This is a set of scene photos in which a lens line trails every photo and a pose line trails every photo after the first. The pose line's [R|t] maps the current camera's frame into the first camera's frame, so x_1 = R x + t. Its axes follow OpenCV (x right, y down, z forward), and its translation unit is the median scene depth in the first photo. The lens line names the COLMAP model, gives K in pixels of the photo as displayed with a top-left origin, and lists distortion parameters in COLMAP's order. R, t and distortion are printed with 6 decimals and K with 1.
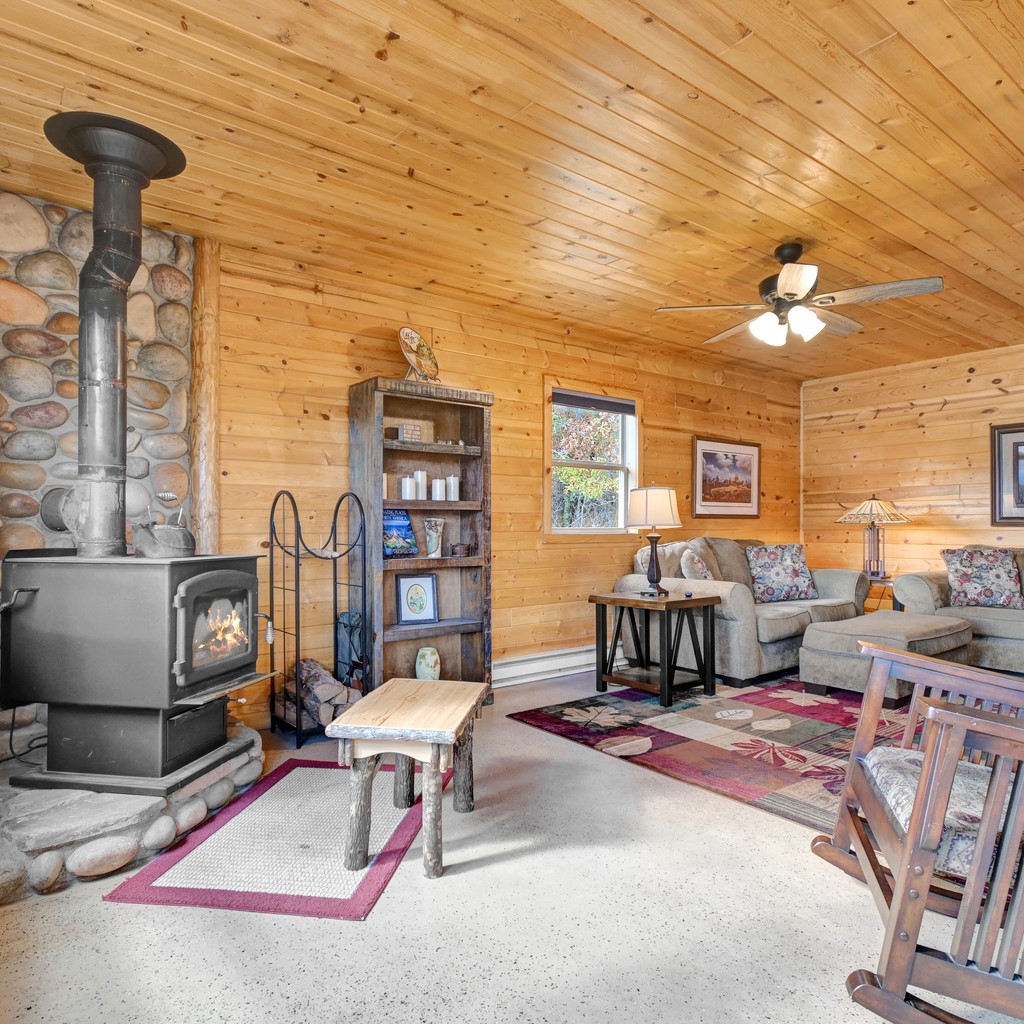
lens RADIAL K [[697.0, 0, 507.2], [0, 697.0, 522.9], [0, 0, 1]] dist [0.000587, 0.003283]
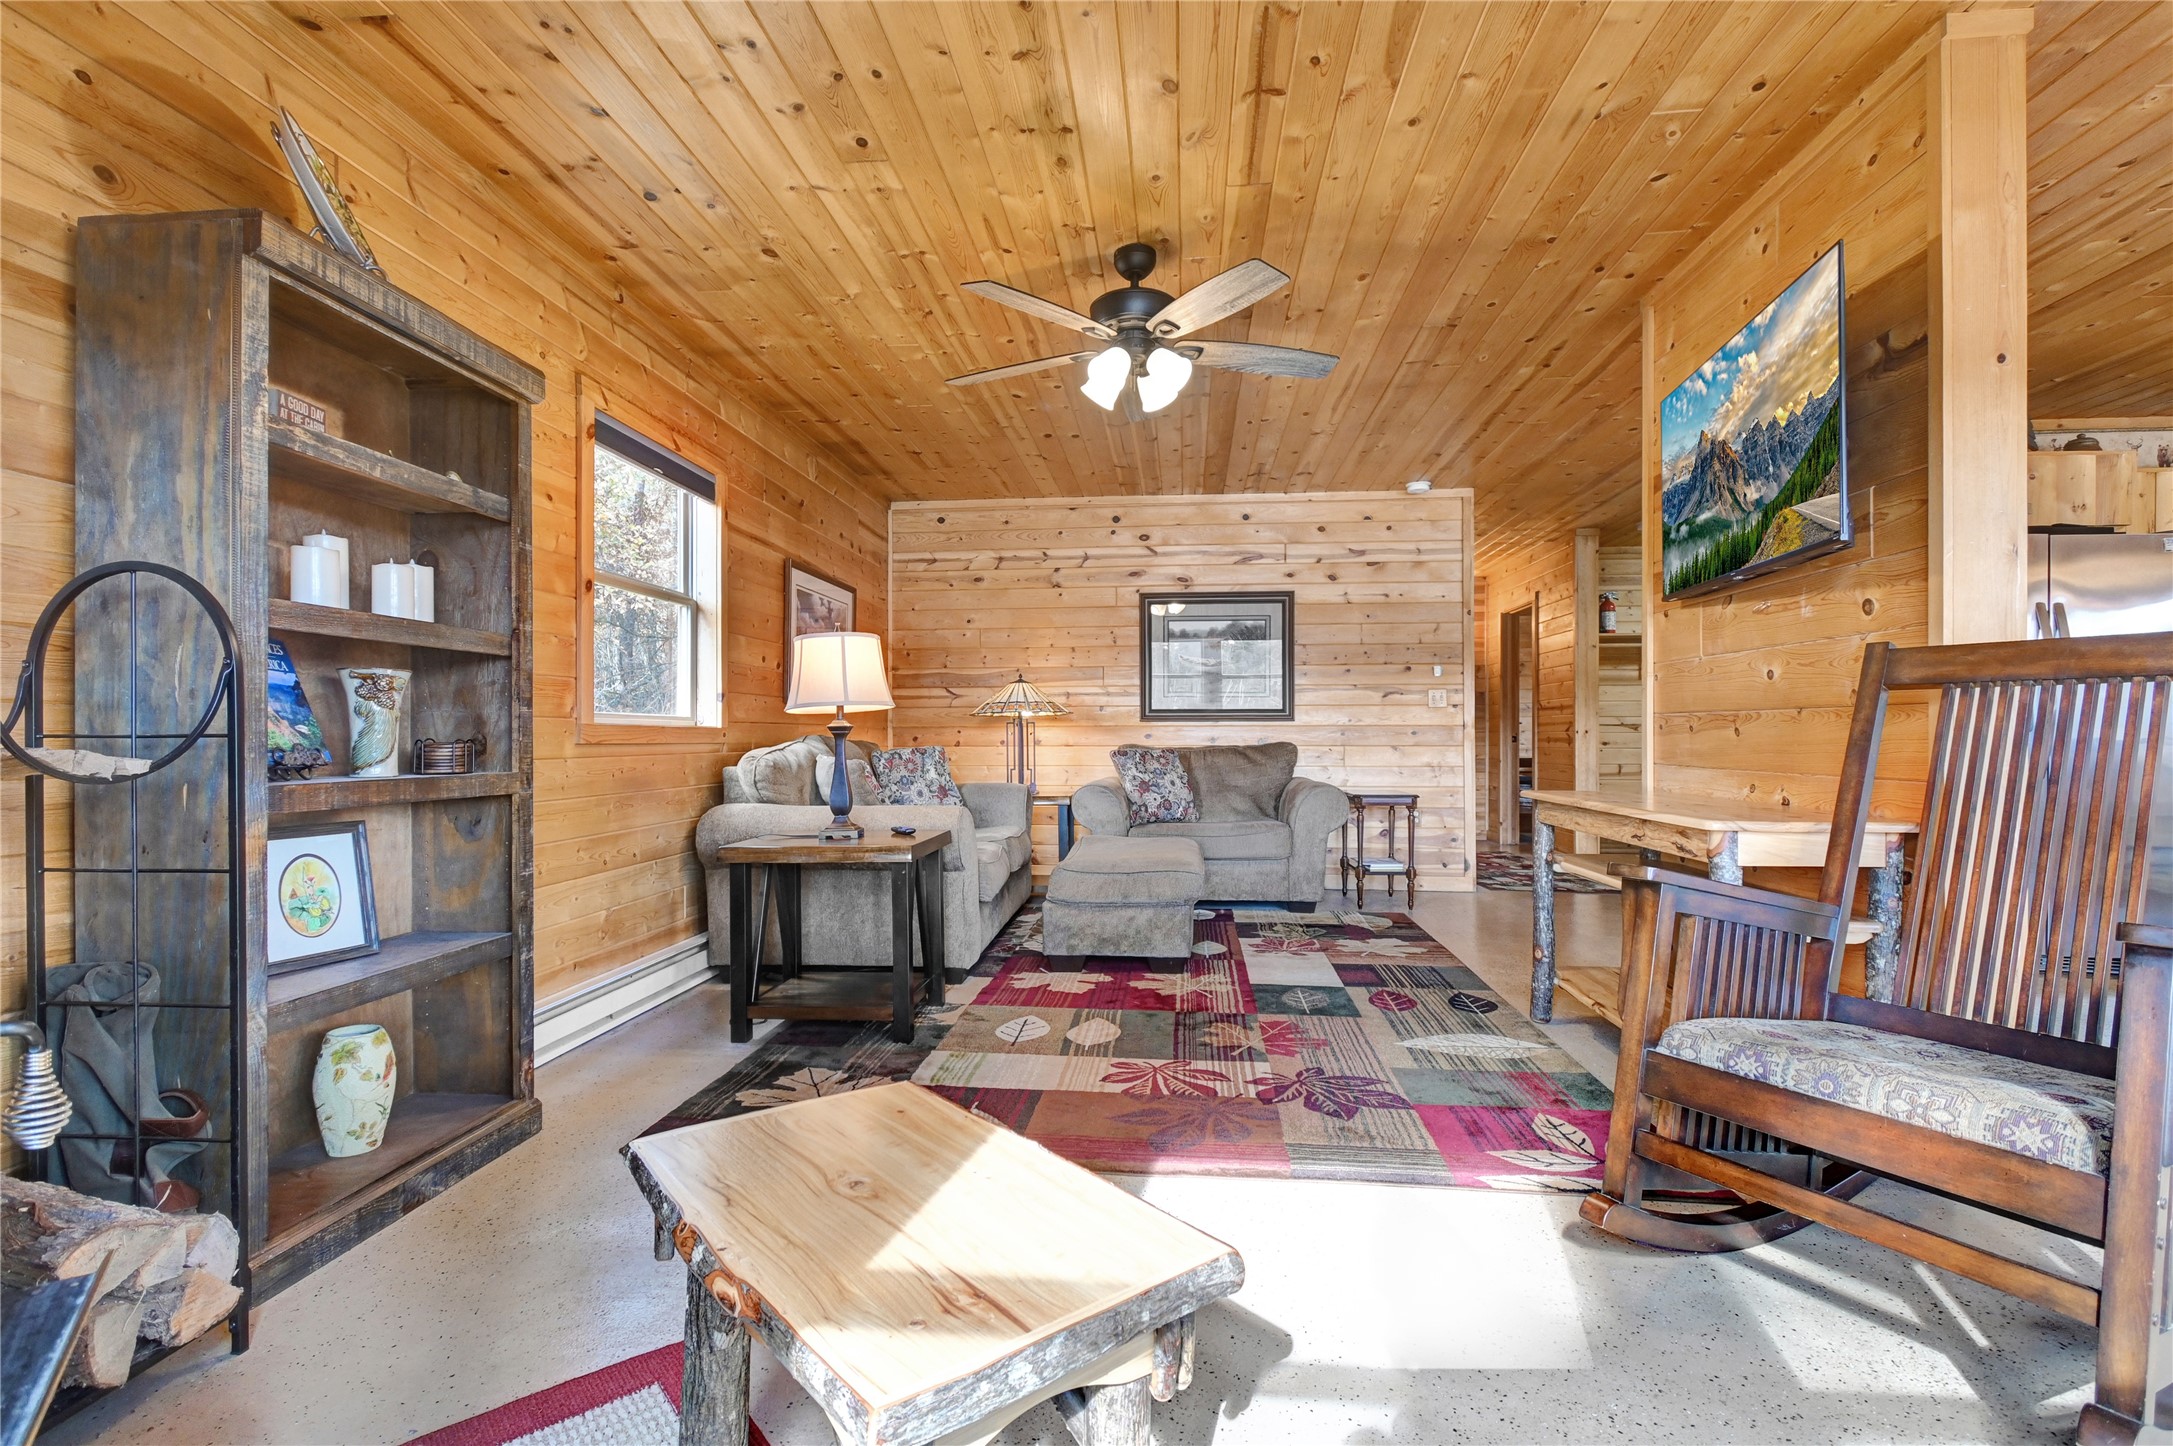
lens RADIAL K [[1013.2, 0, 1089.2], [0, 1013.2, 728.7], [0, 0, 1]] dist [0.021871, -0.006089]
pose [[0.685031, 0.003852, 0.728504, -0.204896], [0.000743, 0.999982, -0.005986, 0.023549], [-0.728513, 0.004642, 0.685016, 0.304421]]
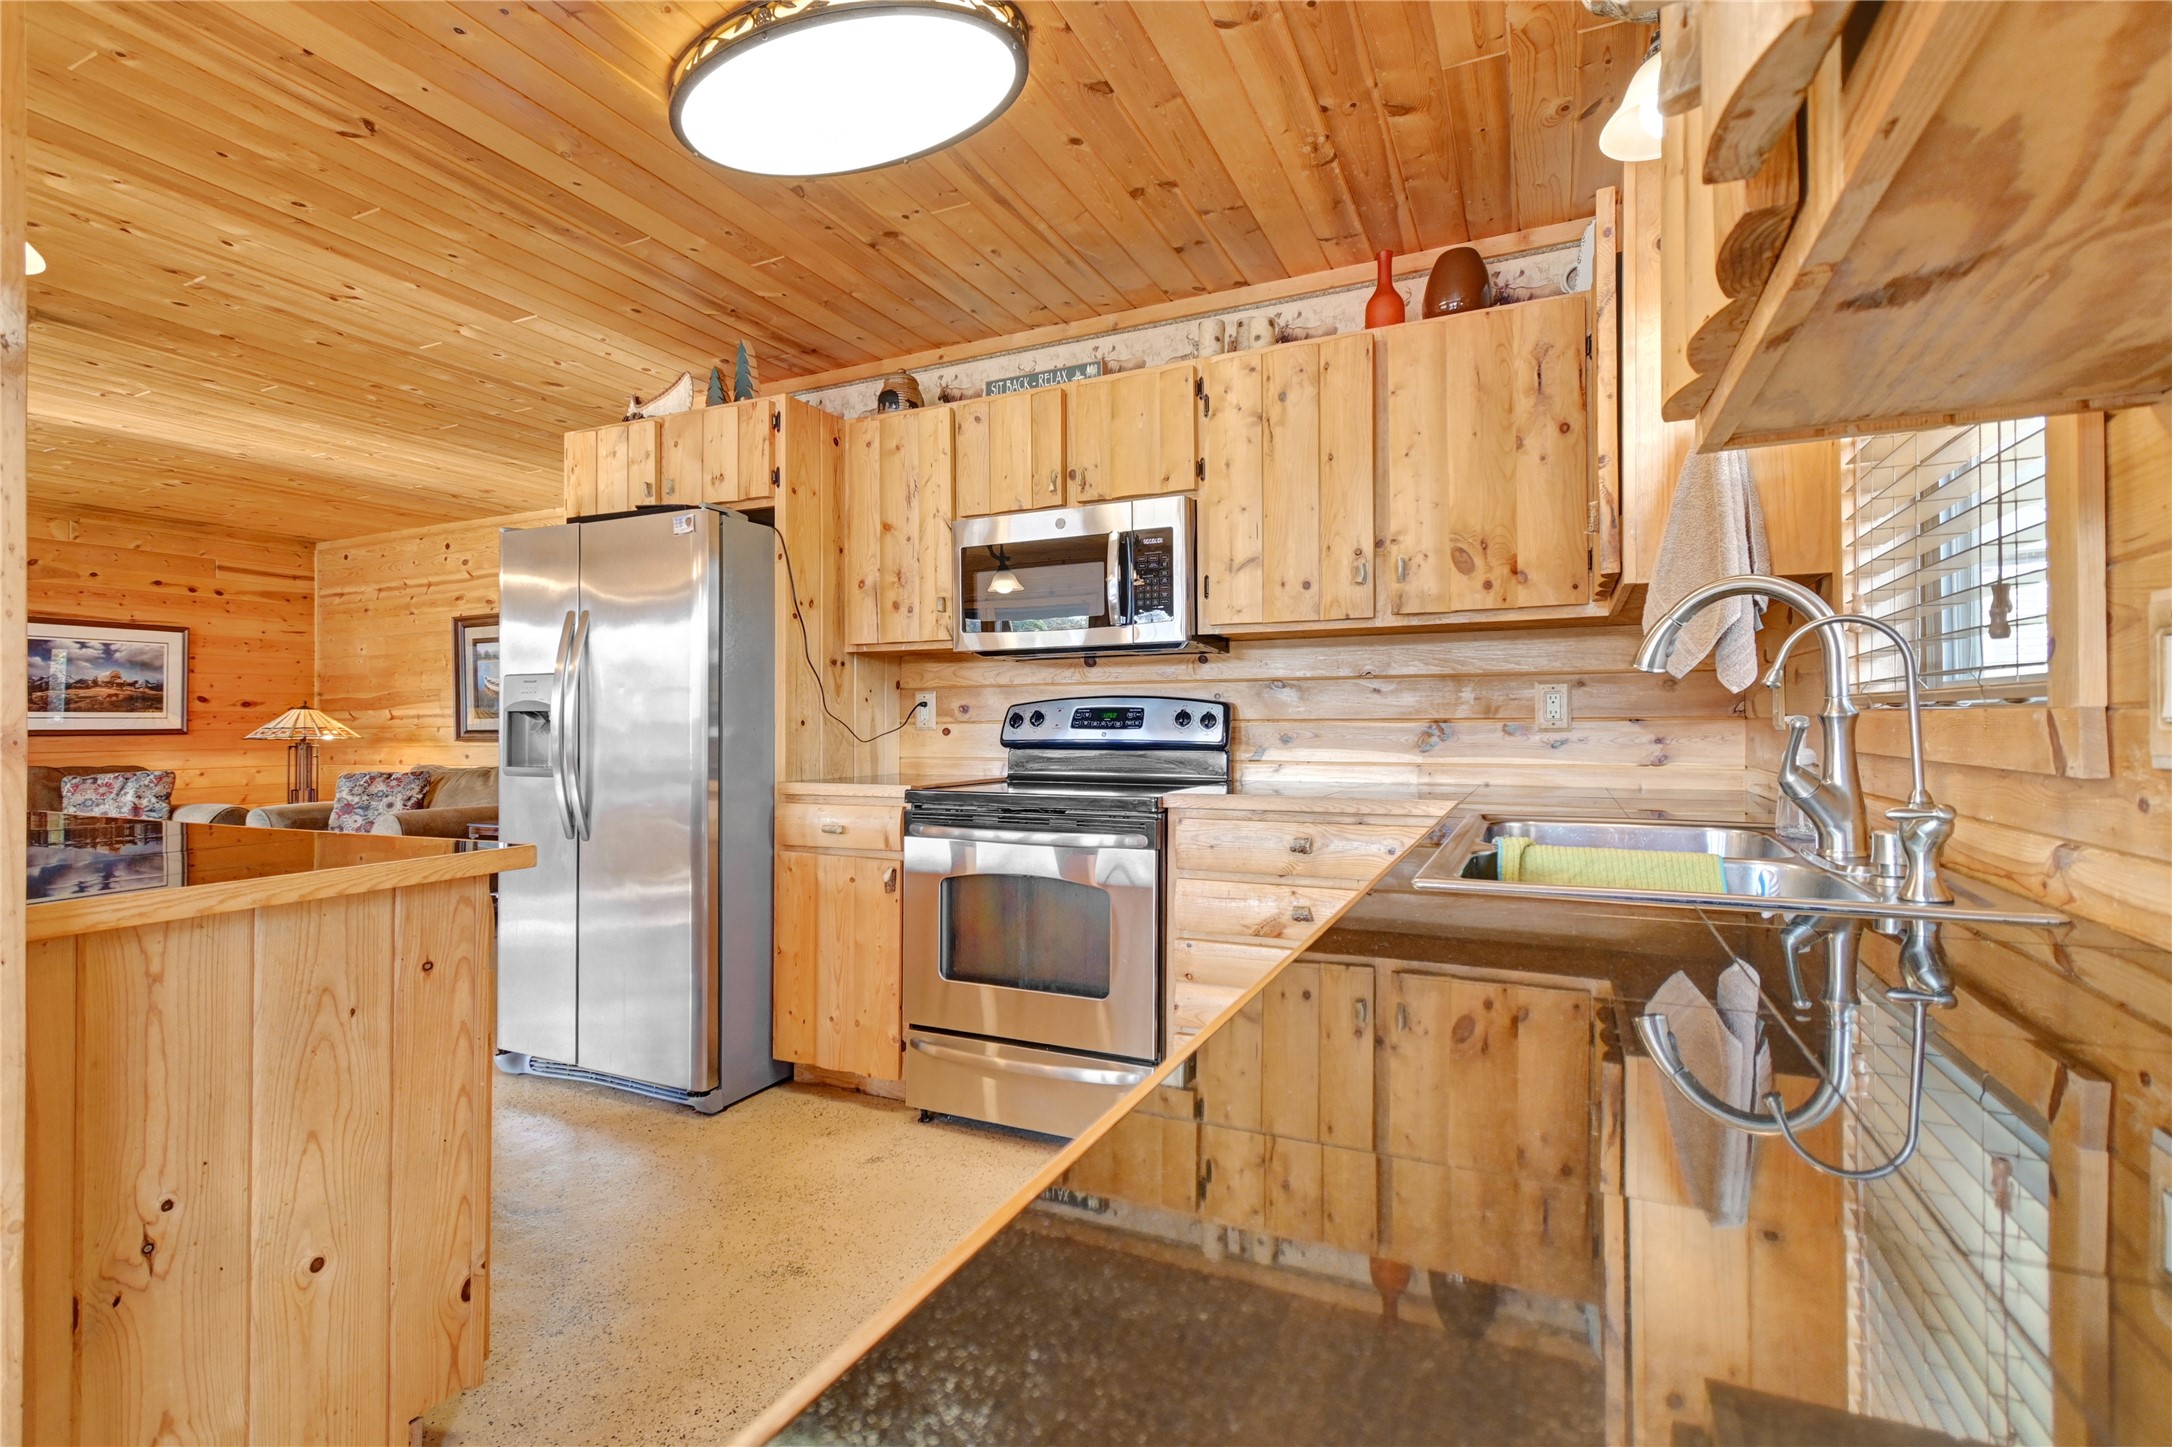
lens RADIAL K [[984.8, 0, 1093.9], [0, 984.8, 727.4], [0, 0, 1]] dist [0.011323, -0.006622]
pose [[0.888941, -0.010714, 0.457896, 0.959607], [0.009855, 0.999942, 0.004265, -0.010867], [-0.457915, 0.000721, 0.888996, -0.410090]]
